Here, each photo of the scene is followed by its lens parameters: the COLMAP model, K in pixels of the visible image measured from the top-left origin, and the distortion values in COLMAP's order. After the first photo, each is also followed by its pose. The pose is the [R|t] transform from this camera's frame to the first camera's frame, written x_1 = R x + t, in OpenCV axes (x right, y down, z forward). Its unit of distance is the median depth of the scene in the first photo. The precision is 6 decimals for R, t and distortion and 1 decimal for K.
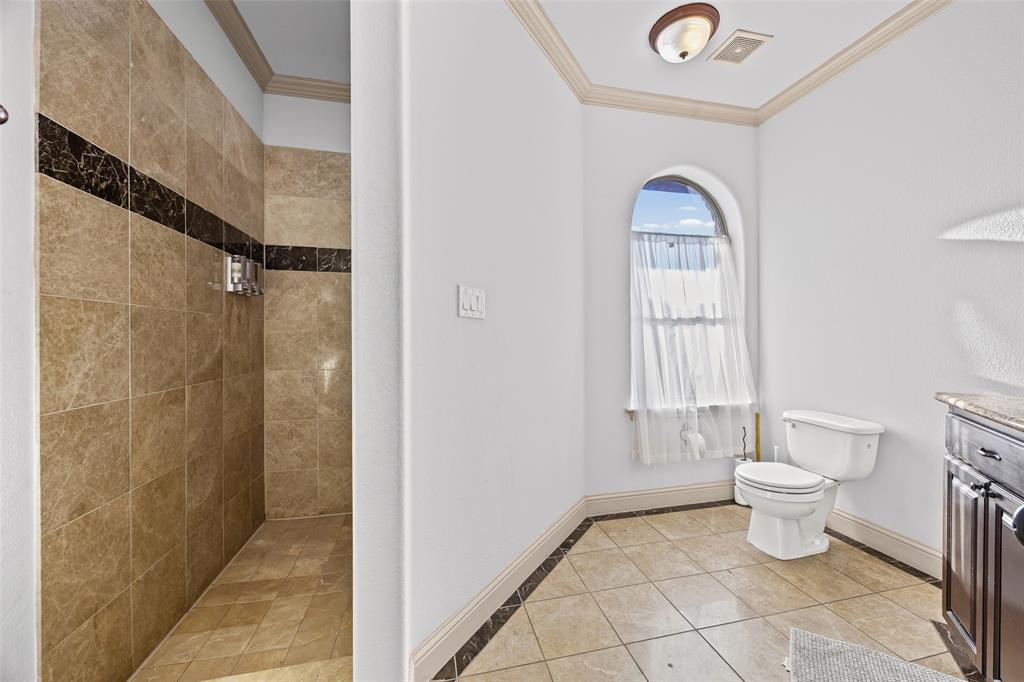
lens RADIAL K [[395.1, 0, 511.0], [0, 395.1, 330.7], [0, 0, 1]] dist [-0.002551, -0.000108]
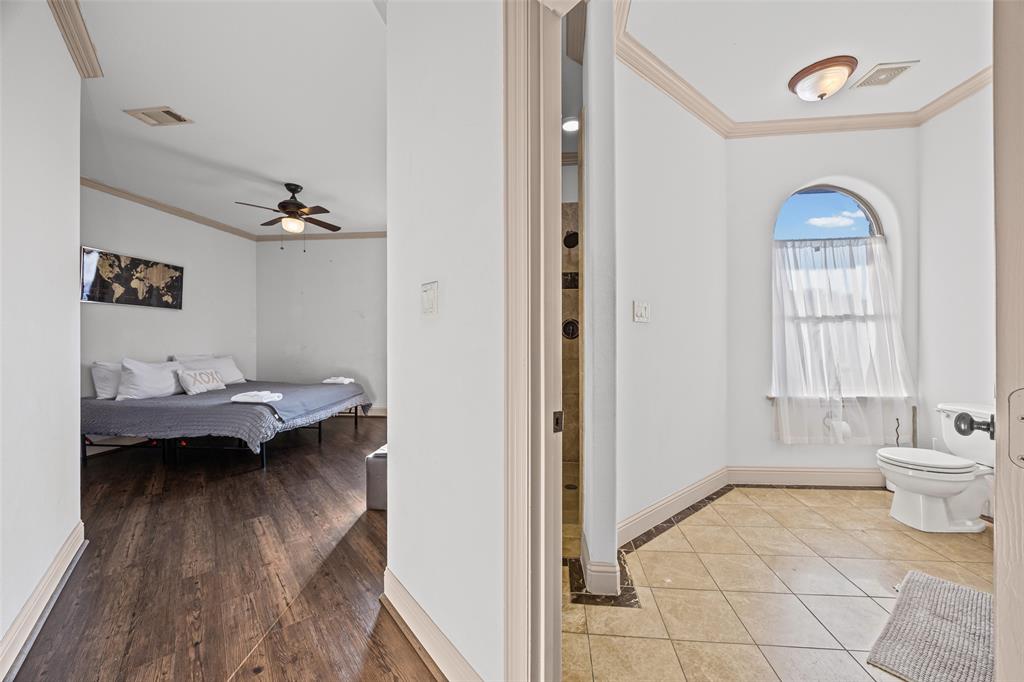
lens RADIAL K [[387.5, 0, 512.0], [0, 387.5, 341.0], [0, 0, 1]] dist [-0.001507, -0.000242]
pose [[0.947560, -0.001272, -0.319574, -0.054232], [0.011995, 0.999429, 0.031587, -0.007189], [0.319351, -0.033764, 0.947035, -0.306871]]
